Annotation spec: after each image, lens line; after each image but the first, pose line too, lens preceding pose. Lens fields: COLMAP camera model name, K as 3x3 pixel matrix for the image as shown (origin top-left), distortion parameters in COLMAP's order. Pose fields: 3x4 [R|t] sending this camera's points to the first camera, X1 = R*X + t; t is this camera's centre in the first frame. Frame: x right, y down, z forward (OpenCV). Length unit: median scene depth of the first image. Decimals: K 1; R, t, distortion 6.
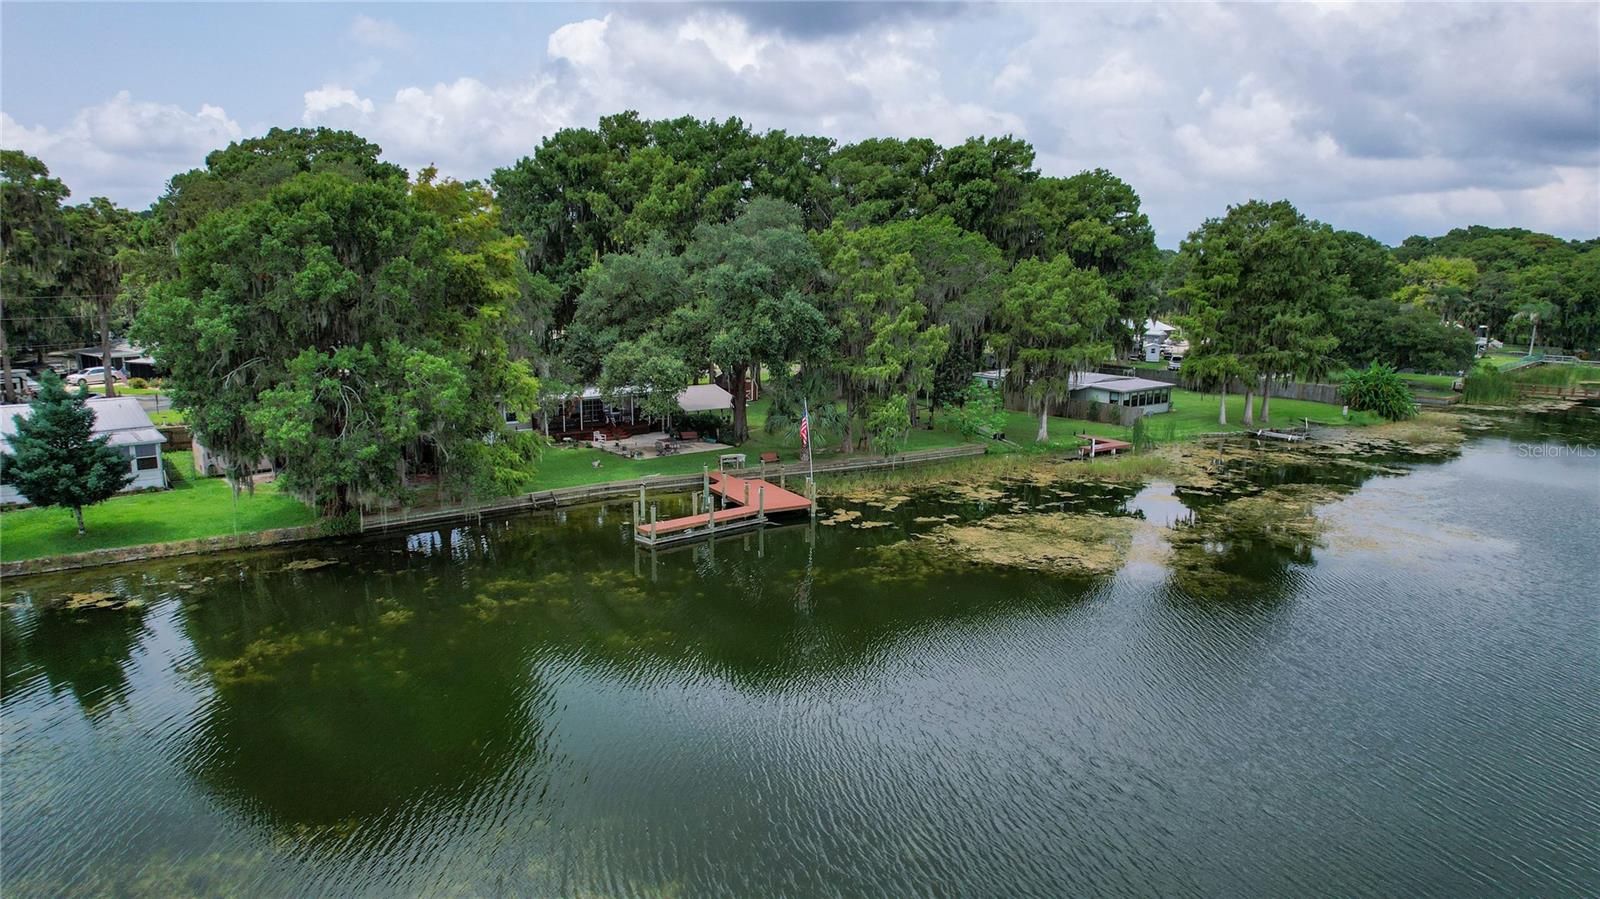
lens RADIAL K [[1020.4, 0, 802.6], [0, 1020.4, 455.5], [0, 0, 1]] dist [-0.068995, 0.057619]
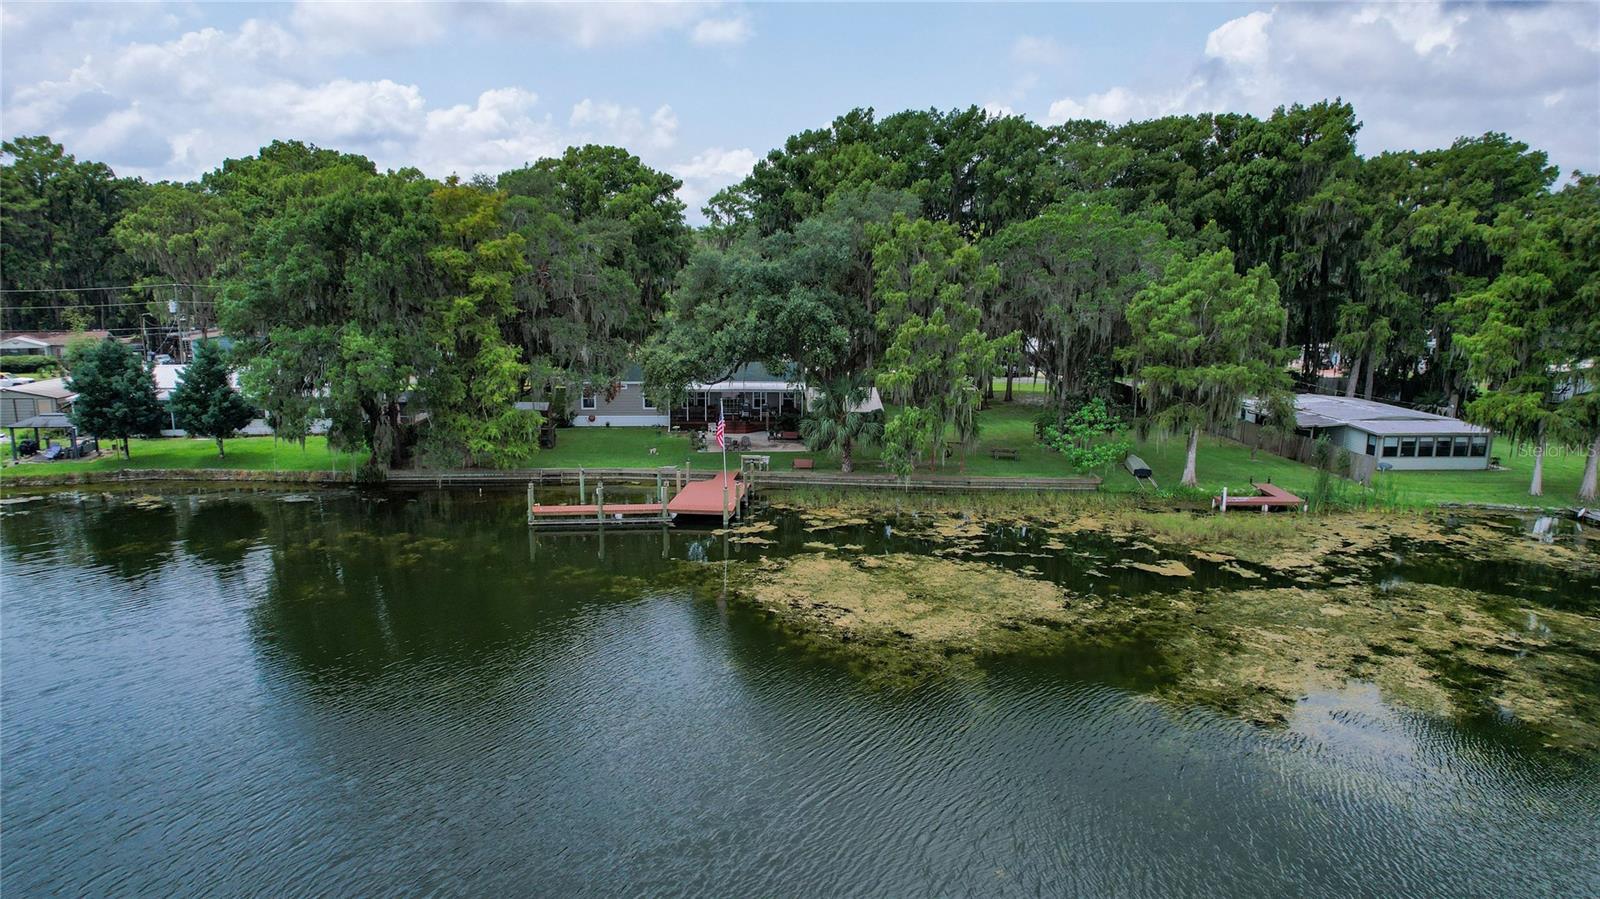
lens RADIAL K [[1020.4, 0, 803.5], [0, 1020.4, 455.9], [0, 0, 1]] dist [-0.068995, 0.057619]
pose [[0.826534, 0.100734, -0.553800, 0.505965], [-0.104524, 0.994212, 0.024844, -0.029656], [0.553098, 0.037351, 0.832279, 0.218090]]
